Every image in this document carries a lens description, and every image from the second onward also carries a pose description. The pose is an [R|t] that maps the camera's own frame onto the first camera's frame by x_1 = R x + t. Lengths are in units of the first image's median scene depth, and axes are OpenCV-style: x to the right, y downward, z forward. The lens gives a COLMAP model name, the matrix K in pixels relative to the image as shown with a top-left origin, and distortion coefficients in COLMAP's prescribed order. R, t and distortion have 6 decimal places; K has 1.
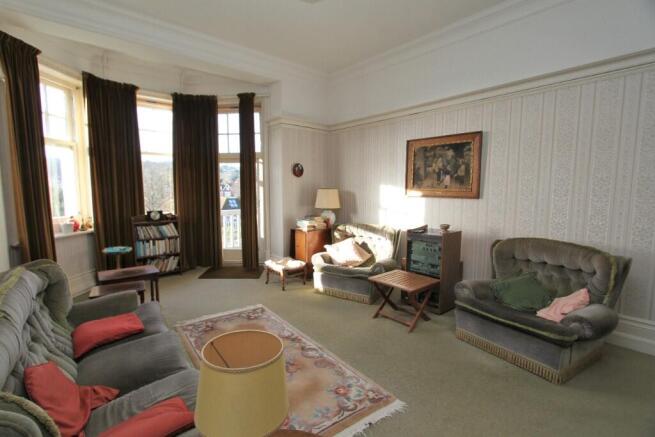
lens RADIAL K [[301.8, 0, 305.3], [0, 301.8, 219.6], [0, 0, 1]] dist [-0.001194, 0.000058]
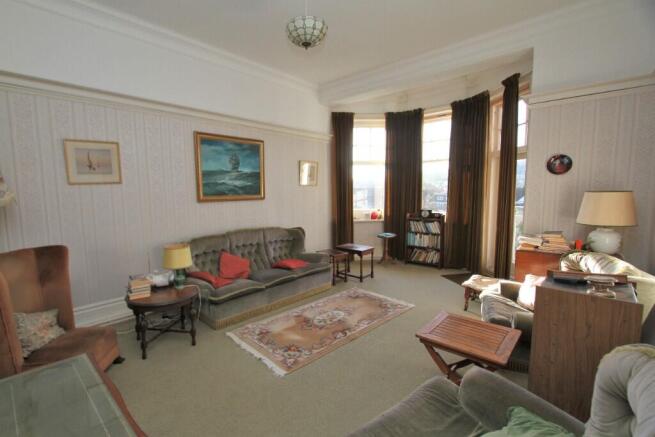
lens RADIAL K [[301.8, 0, 305.3], [0, 301.8, 219.6], [0, 0, 1]] dist [-0.001194, 0.000058]
pose [[0.154005, 0.097971, -0.983201, 0.600006], [-0.083439, 0.992807, 0.085858, -0.052646], [0.984541, 0.068815, 0.161072, 0.342650]]
